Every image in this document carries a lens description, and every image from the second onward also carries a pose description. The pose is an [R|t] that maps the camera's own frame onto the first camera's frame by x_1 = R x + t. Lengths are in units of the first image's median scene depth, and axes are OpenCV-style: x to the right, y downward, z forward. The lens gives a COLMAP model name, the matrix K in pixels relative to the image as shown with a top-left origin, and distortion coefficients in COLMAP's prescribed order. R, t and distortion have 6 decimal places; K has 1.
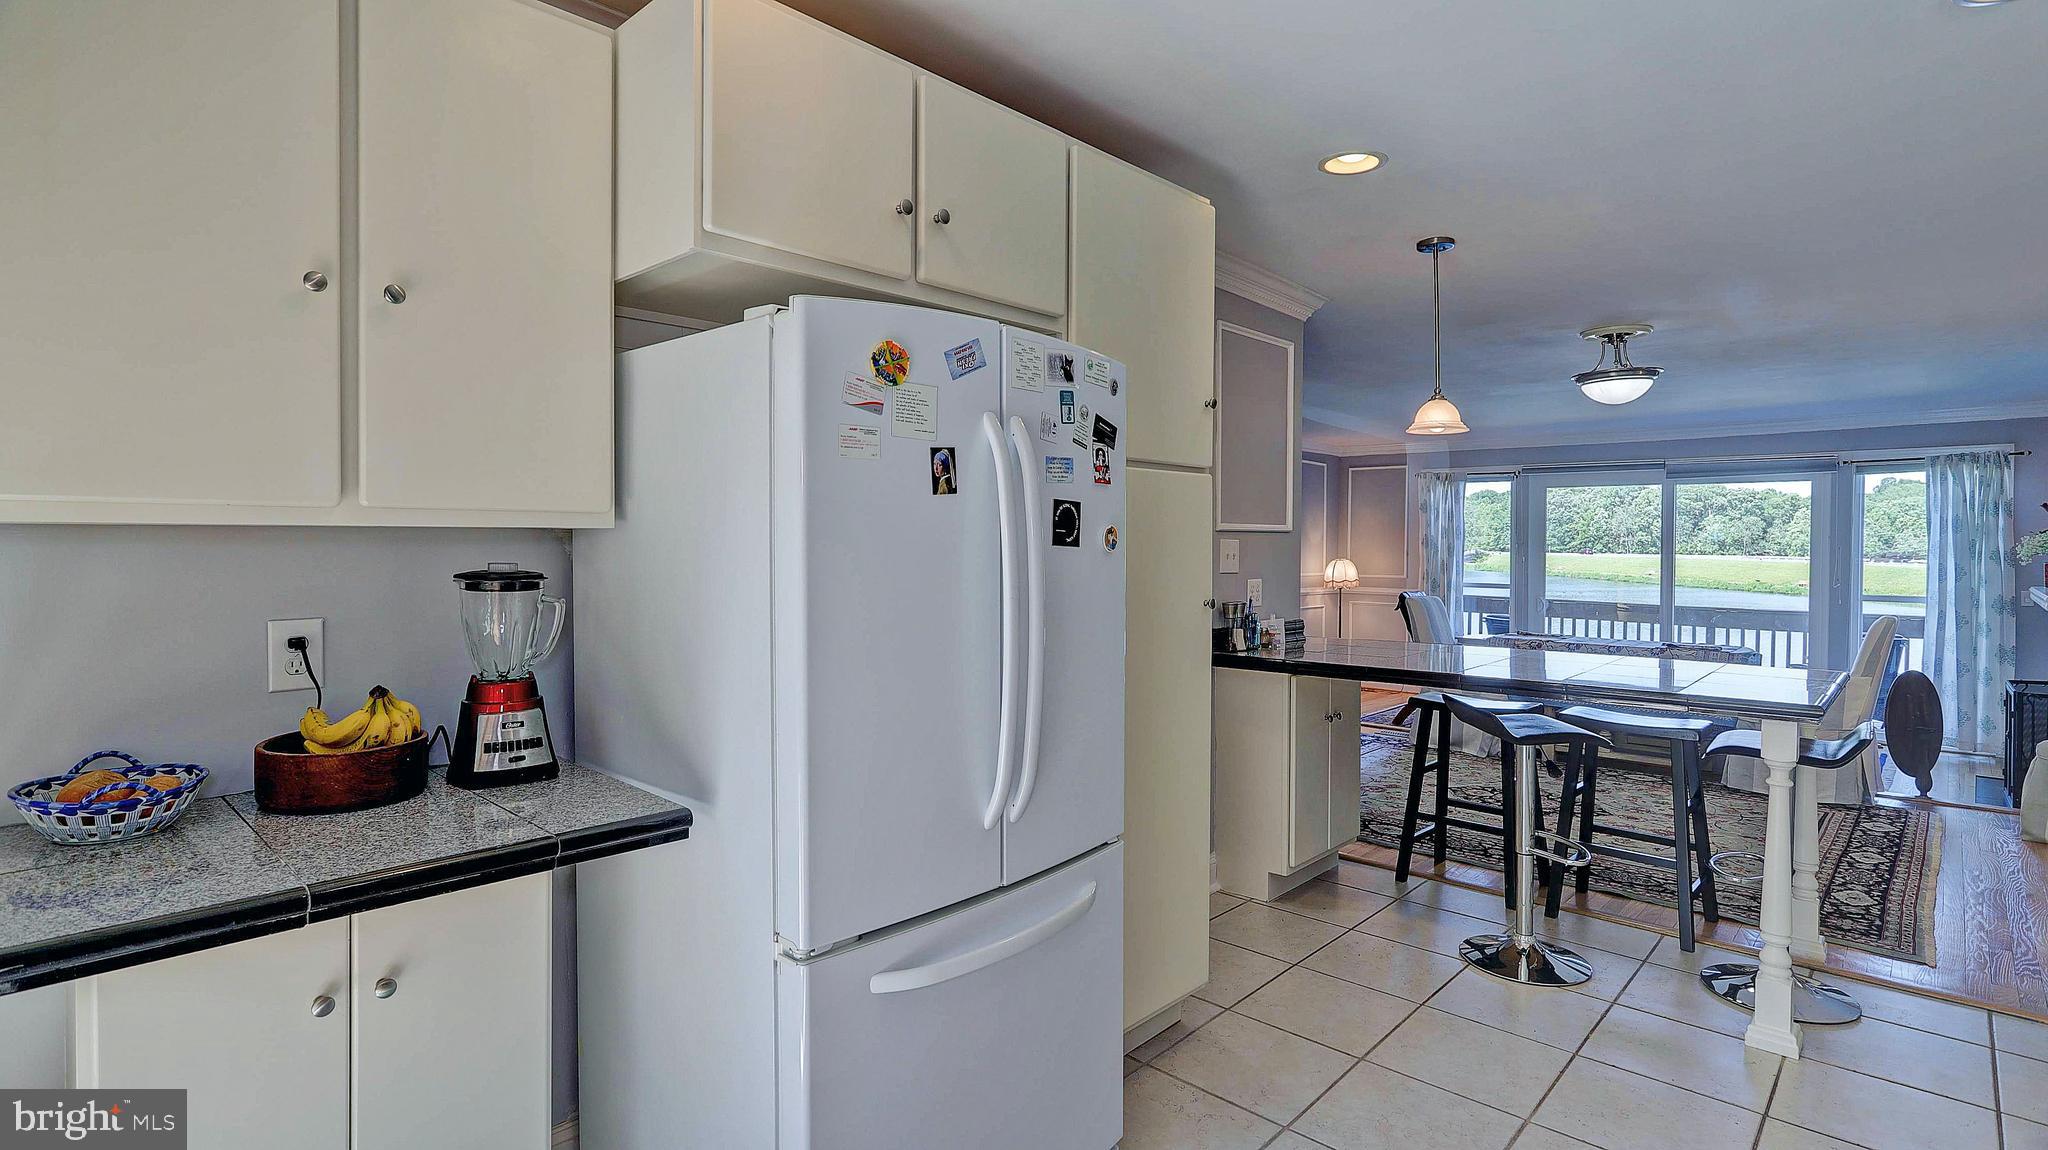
lens RADIAL K [[984.6, 0, 1033.3], [0, 984.6, 565.8], [0, 0, 1]] dist [-0.004275, 0.000438]
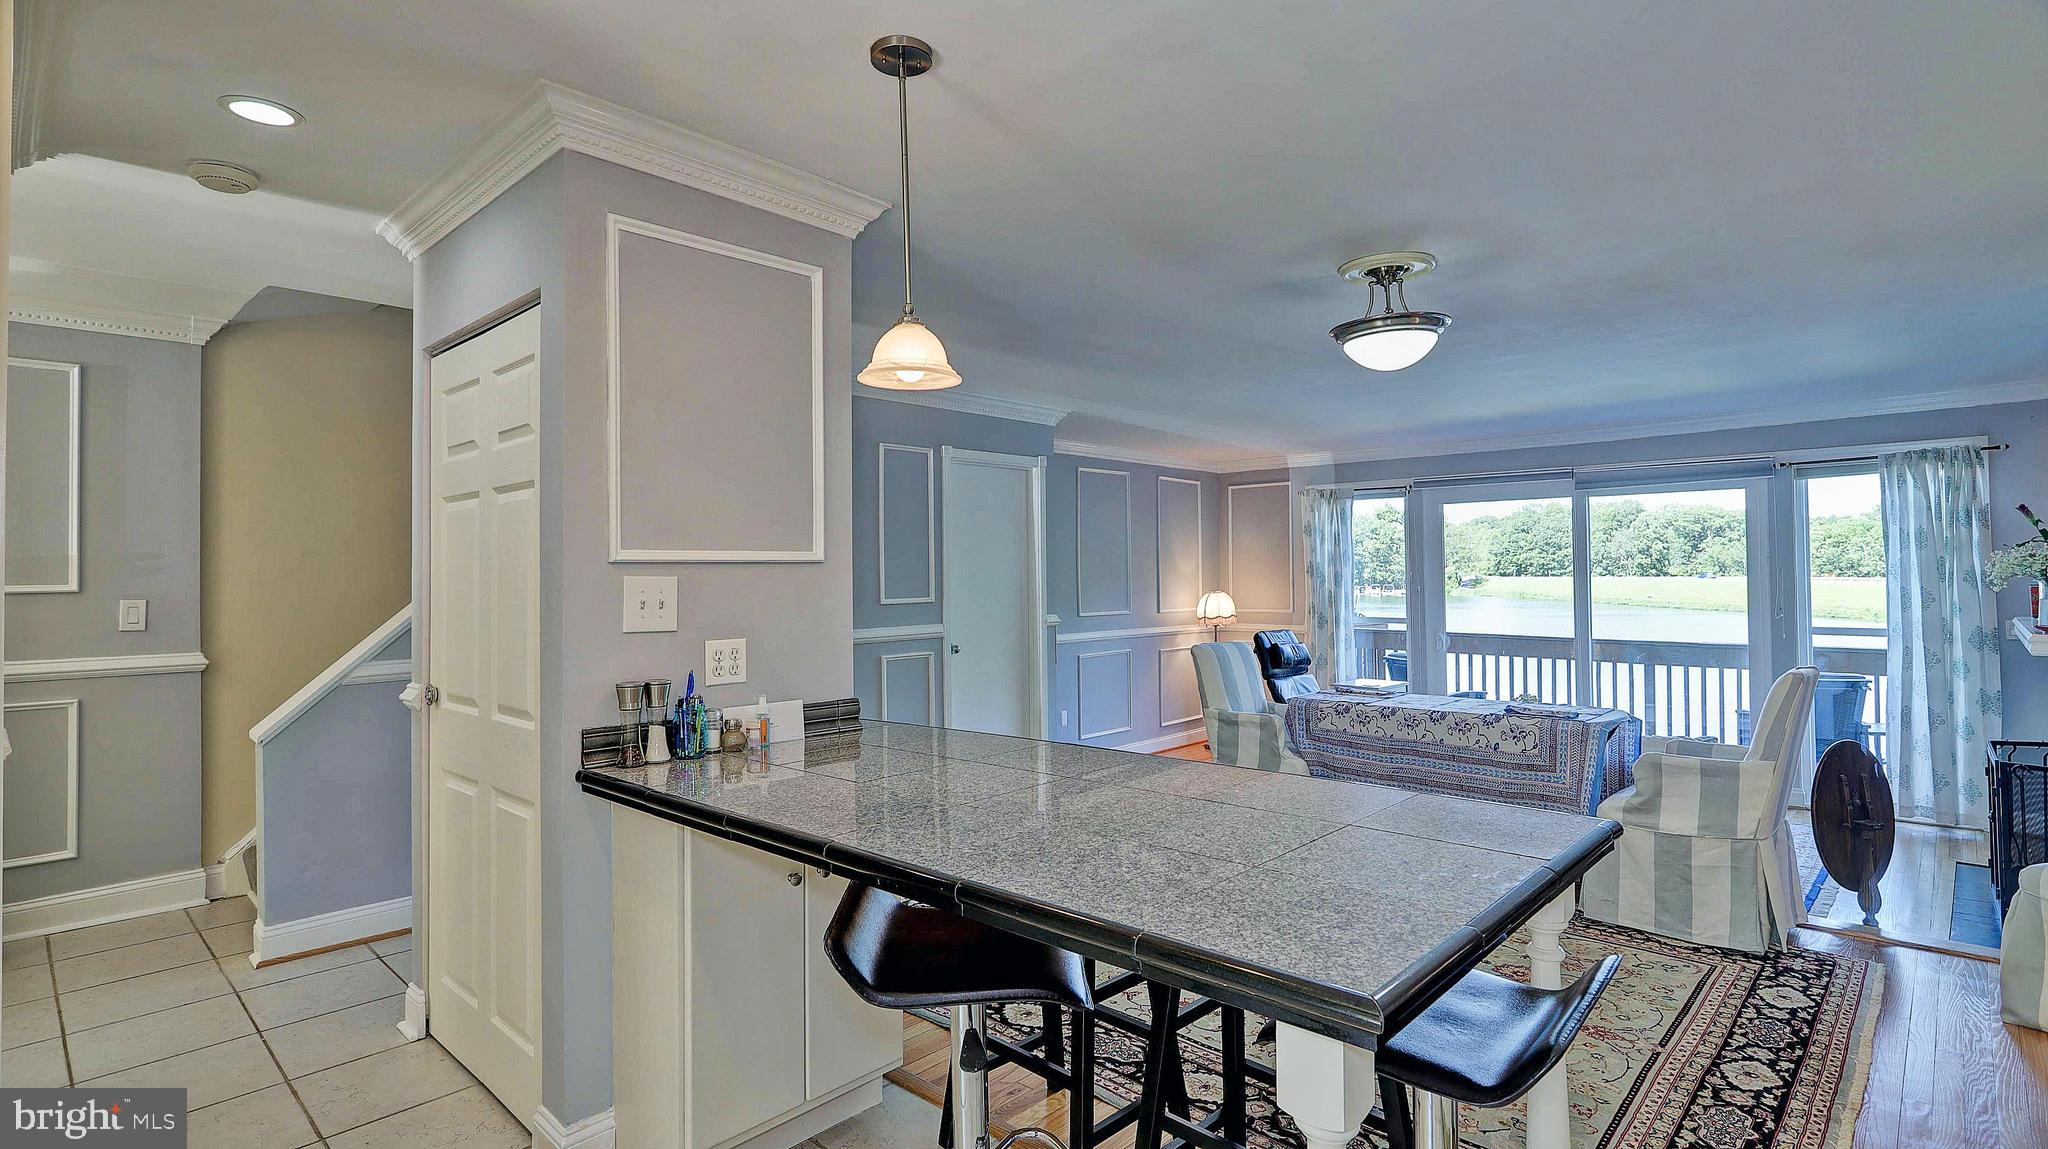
lens RADIAL K [[984.6, 0, 1026.7], [0, 984.6, 565.5], [0, 0, 1]] dist [-0.004275, 0.000438]
pose [[0.999866, -0.015882, -0.003931, 0.215704], [0.015742, 0.999316, -0.033475, -0.004687], [0.004460, 0.033409, 0.999432, 0.198336]]
